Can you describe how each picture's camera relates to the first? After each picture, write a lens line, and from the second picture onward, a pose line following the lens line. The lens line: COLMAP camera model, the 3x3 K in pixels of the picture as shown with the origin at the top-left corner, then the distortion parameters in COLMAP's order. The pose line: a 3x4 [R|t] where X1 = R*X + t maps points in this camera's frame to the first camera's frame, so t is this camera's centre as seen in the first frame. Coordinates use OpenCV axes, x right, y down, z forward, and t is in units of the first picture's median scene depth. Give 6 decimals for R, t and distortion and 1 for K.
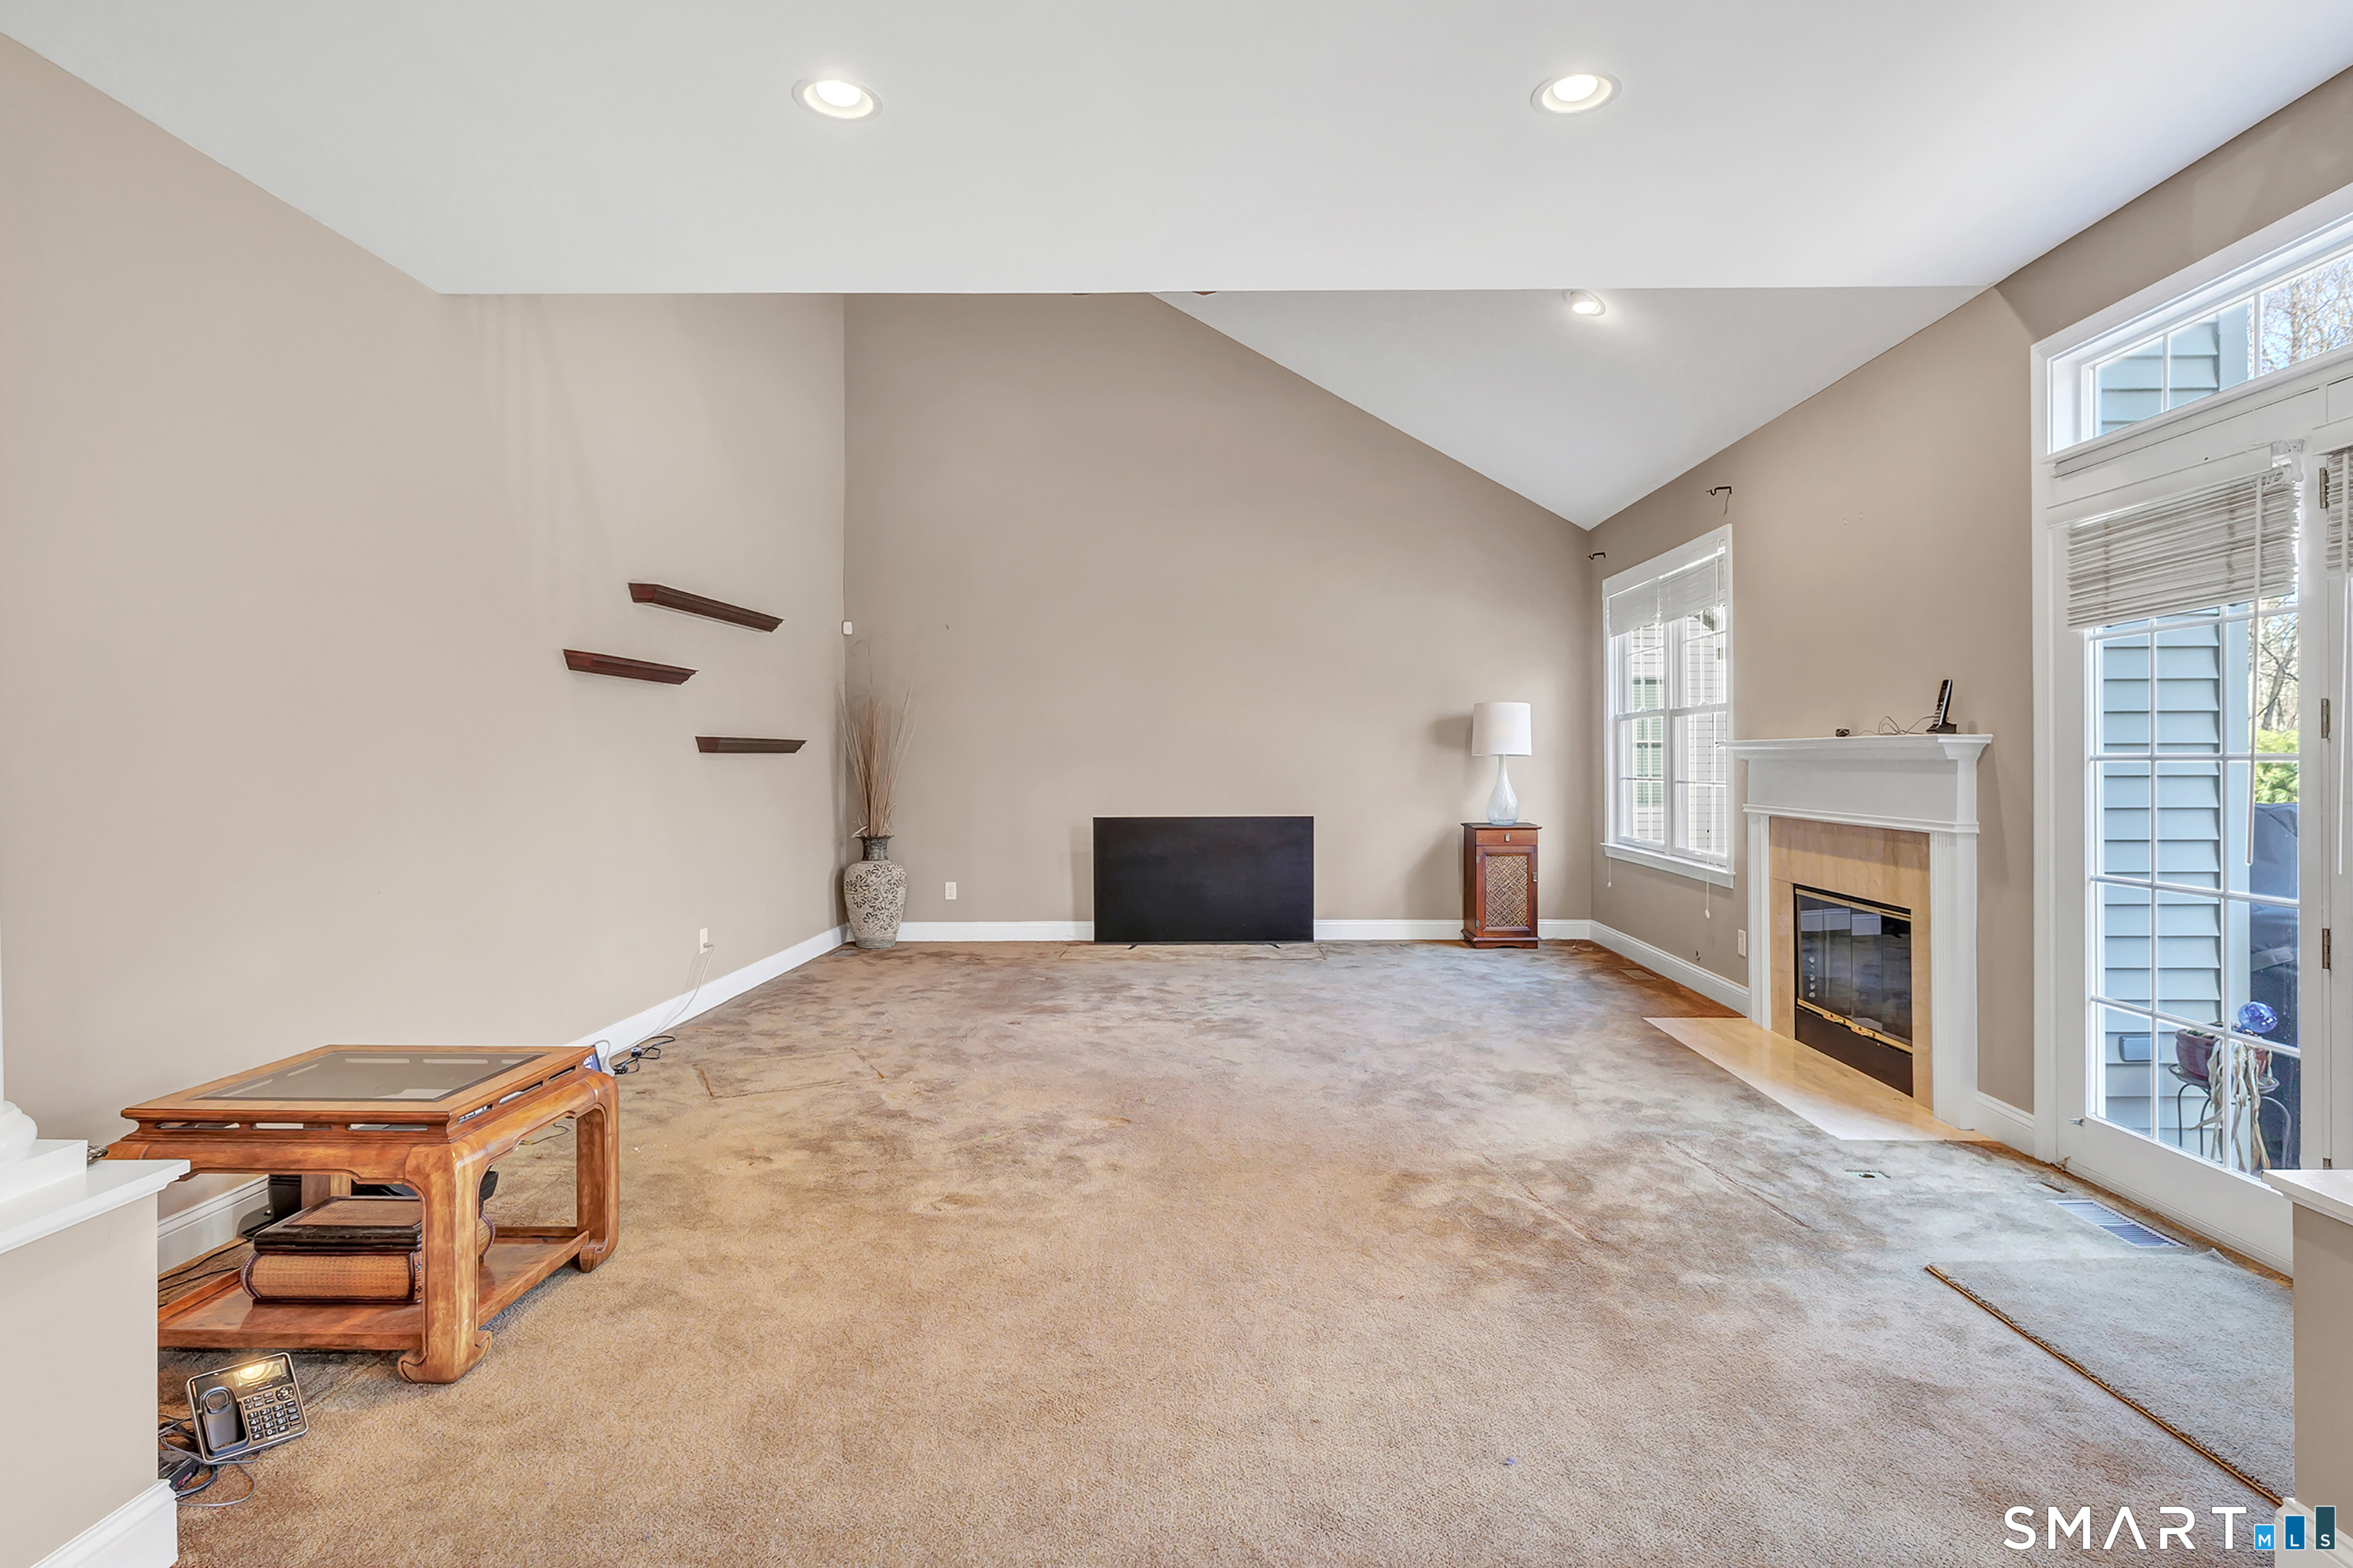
lens RADIAL K [[1182.1, 0, 1214.8], [0, 1182.1, 760.9], [0, 0, 1]] dist [-0.000416, -0.026112]
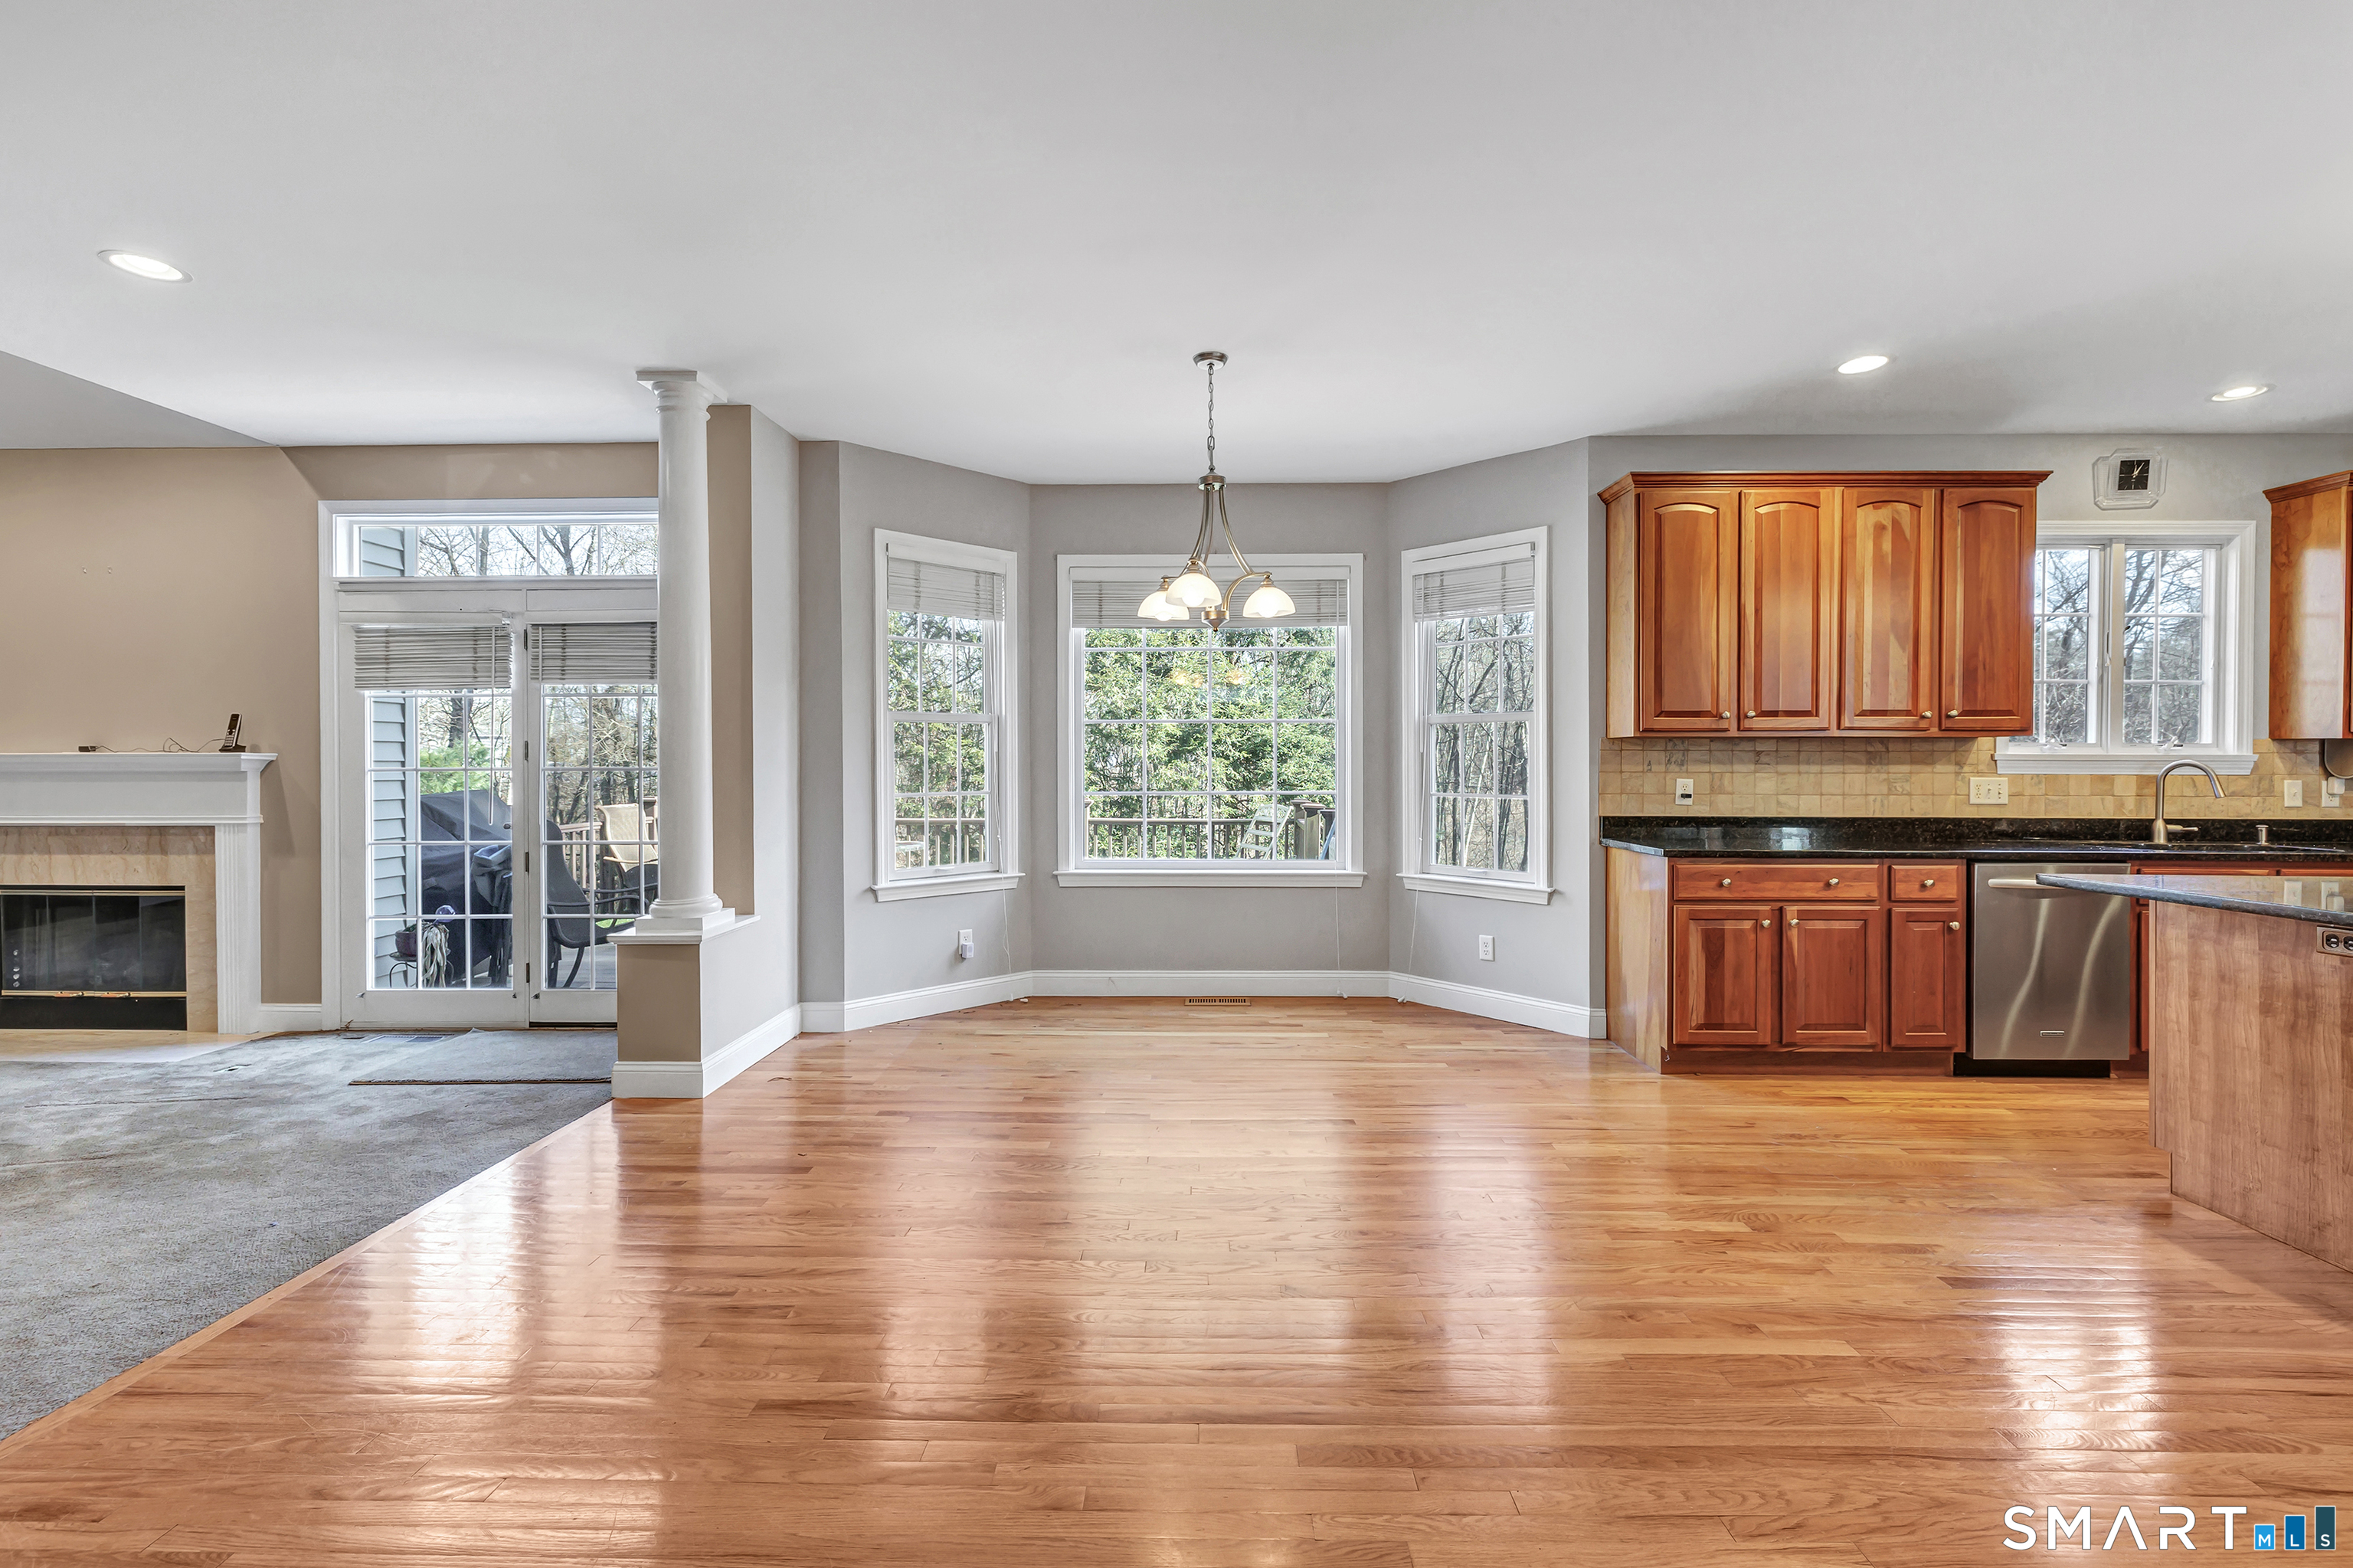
lens RADIAL K [[1015.0, 0, 1121.9], [0, 1015.0, 771.6], [0, 0, 1]] dist [0.002487, -0.000461]
pose [[0.043598, -0.003098, 0.999044, -0.526168], [0.002185, 0.999993, 0.003006, -0.001902], [-0.999047, 0.002052, 0.043604, -0.093423]]
